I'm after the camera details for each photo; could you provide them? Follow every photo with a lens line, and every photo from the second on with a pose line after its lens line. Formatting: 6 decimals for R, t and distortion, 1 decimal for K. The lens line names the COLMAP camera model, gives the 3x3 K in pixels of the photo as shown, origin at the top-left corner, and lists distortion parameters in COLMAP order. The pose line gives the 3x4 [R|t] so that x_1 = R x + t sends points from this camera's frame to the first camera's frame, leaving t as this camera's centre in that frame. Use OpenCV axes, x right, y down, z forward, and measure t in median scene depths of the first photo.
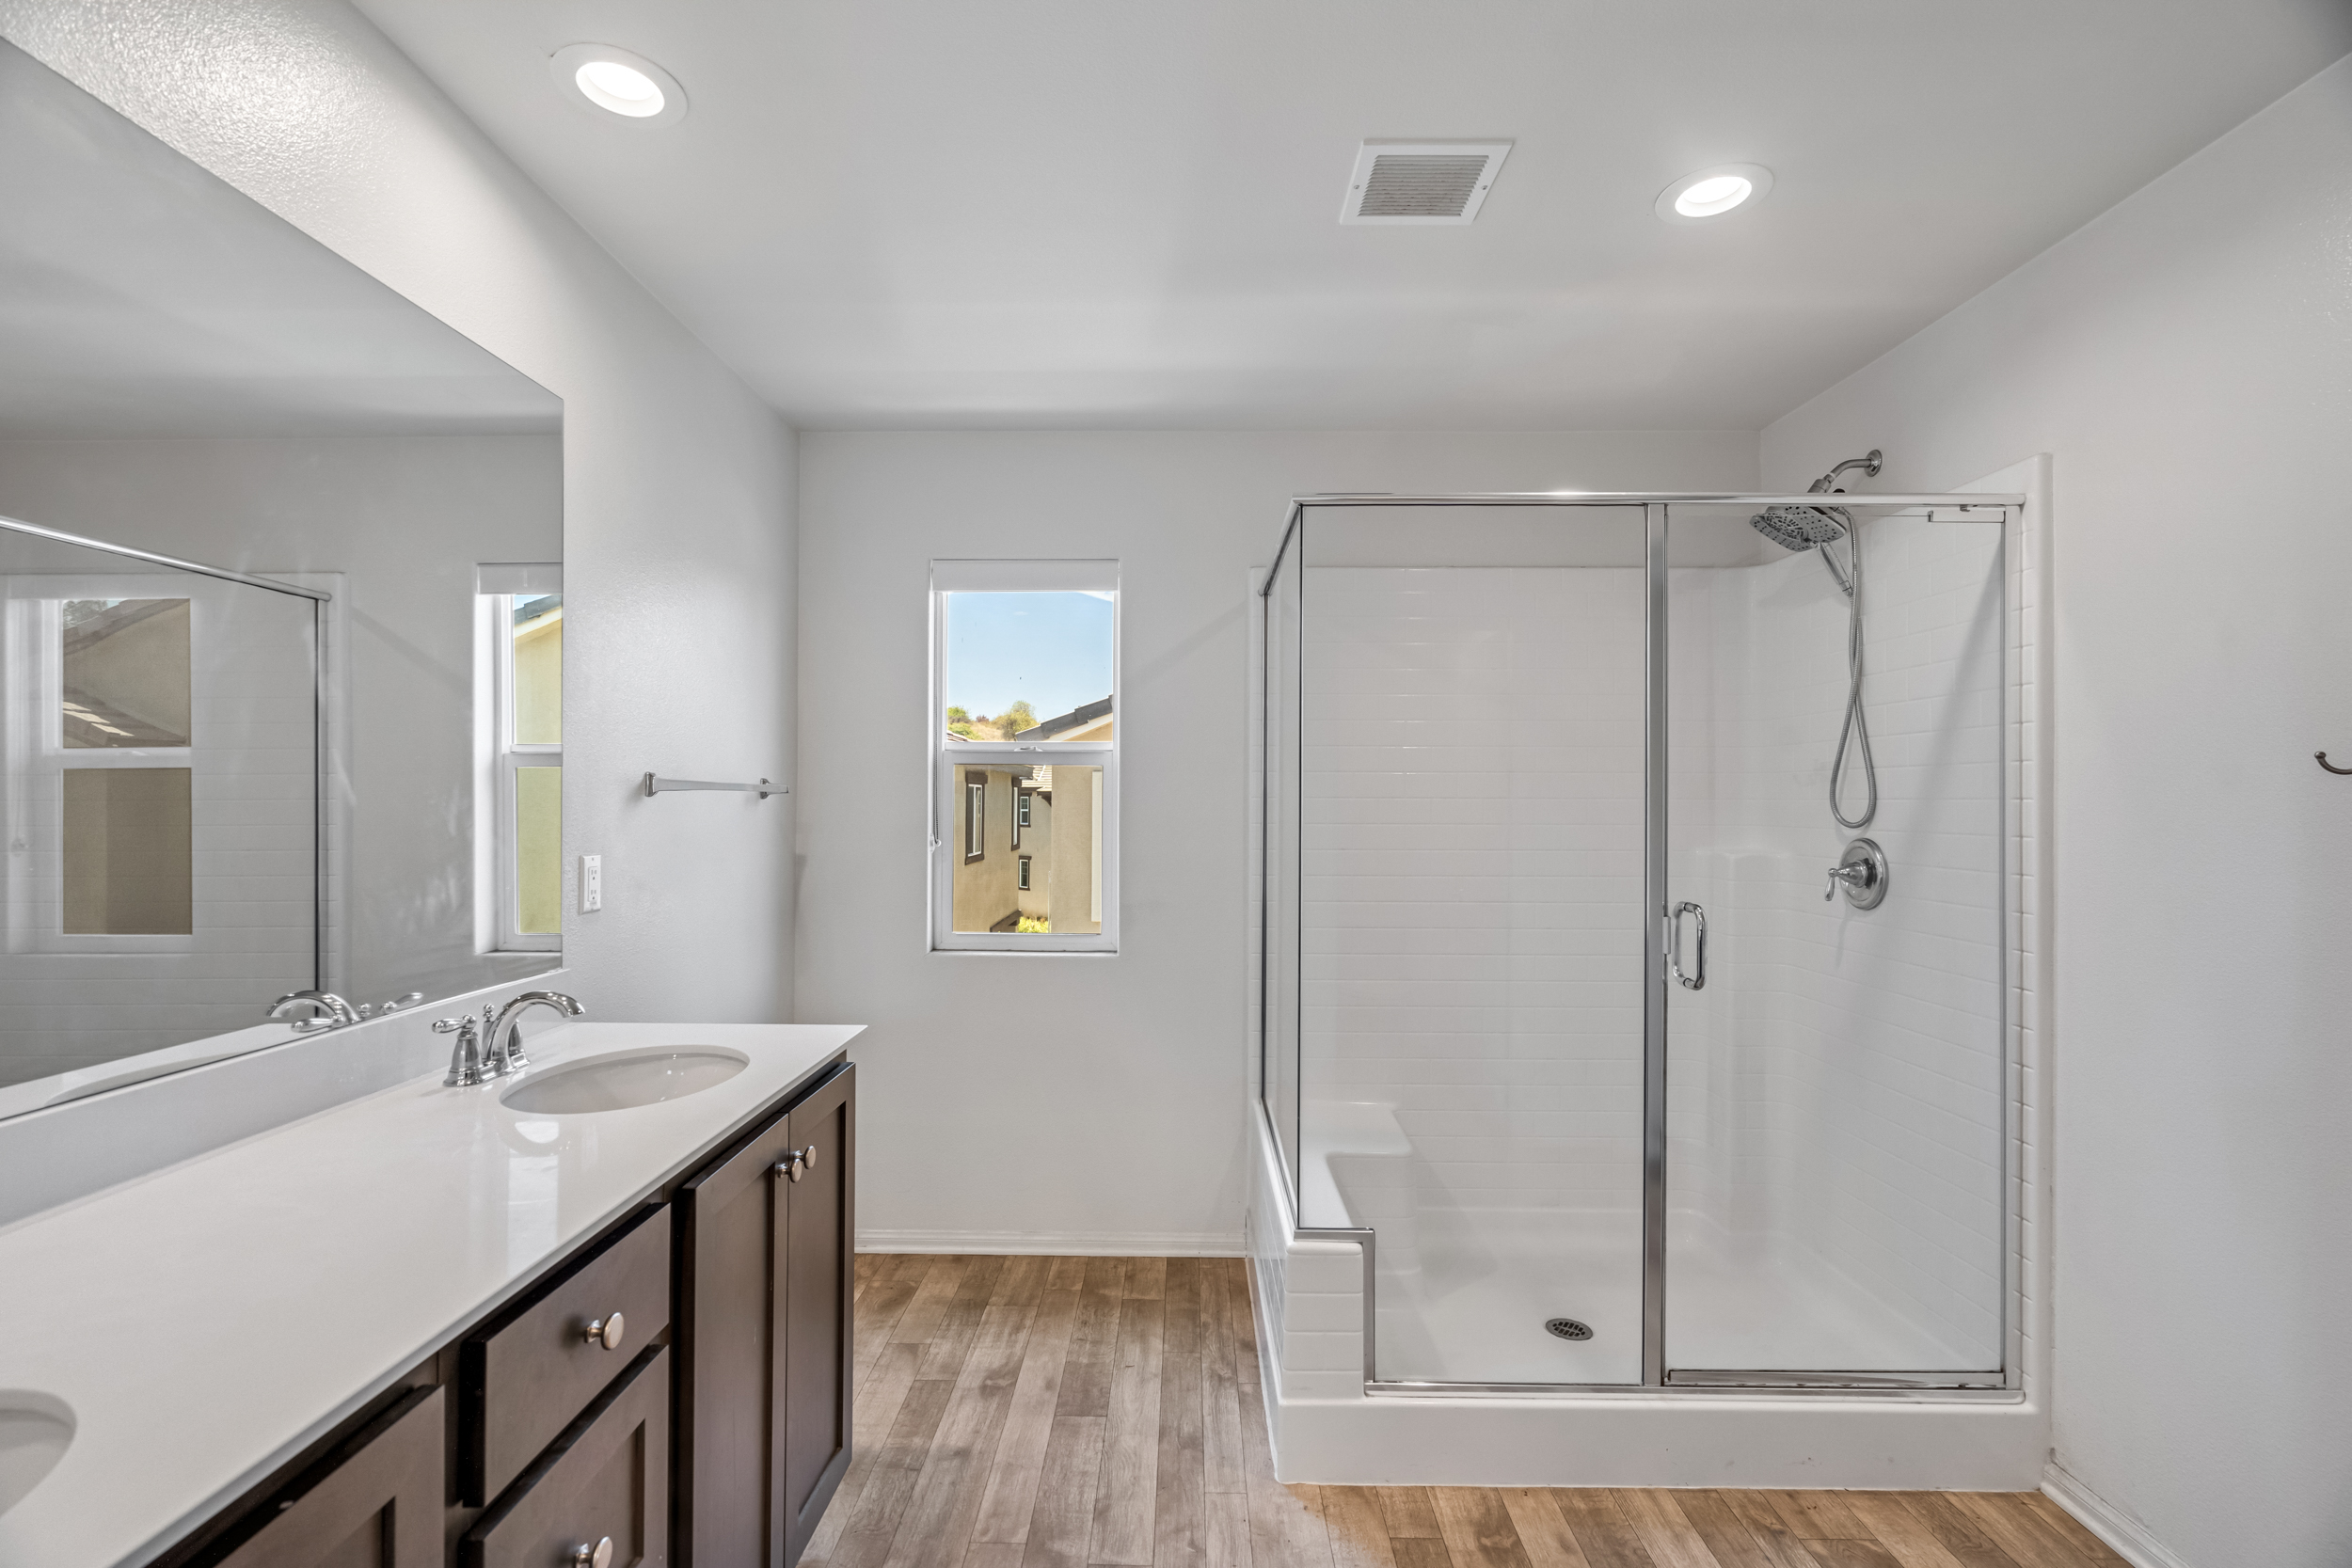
lens RADIAL K [[1071.7, 0, 1171.6], [0, 1071.7, 790.0], [0, 0, 1]] dist [-0.001311, 0.002037]
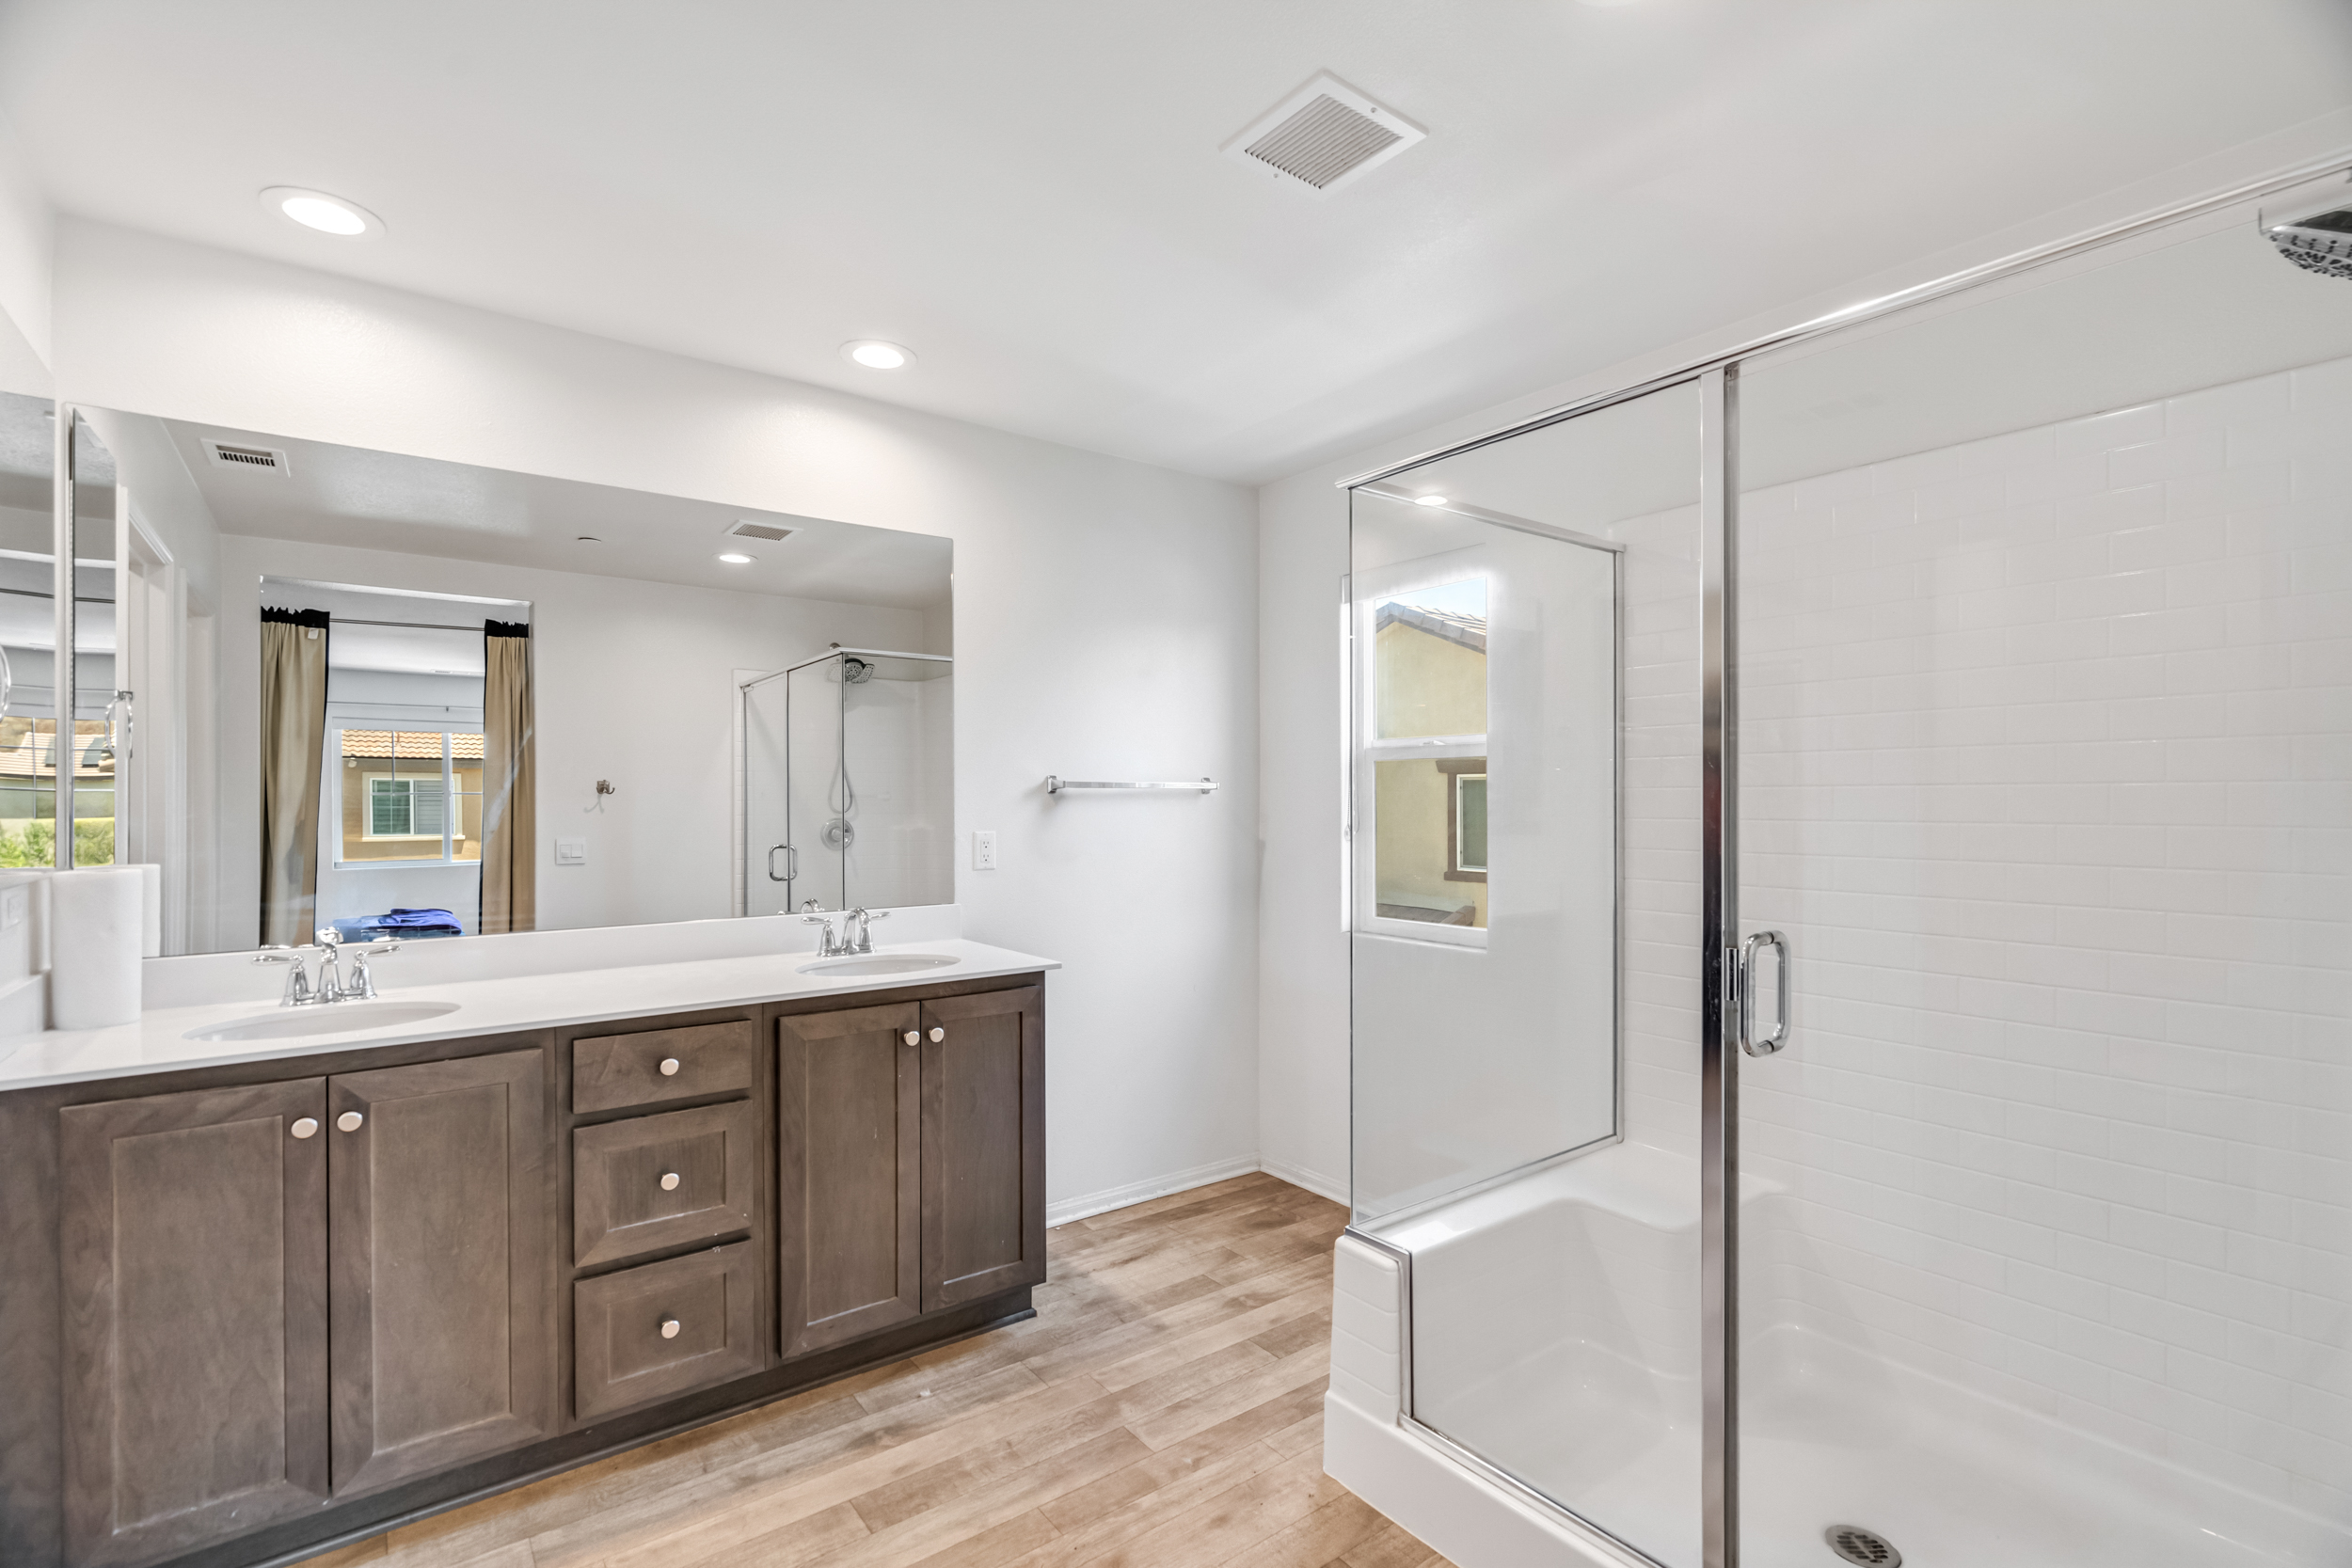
lens RADIAL K [[1071.7, 0, 1170.3], [0, 1071.7, 794.1], [0, 0, 1]] dist [-0.001311, 0.002037]
pose [[0.611411, -0.005150, -0.791297, 0.757947], [0.010989, 0.999938, 0.001983, 0.007206], [0.791237, -0.009908, 0.611429, 0.259312]]
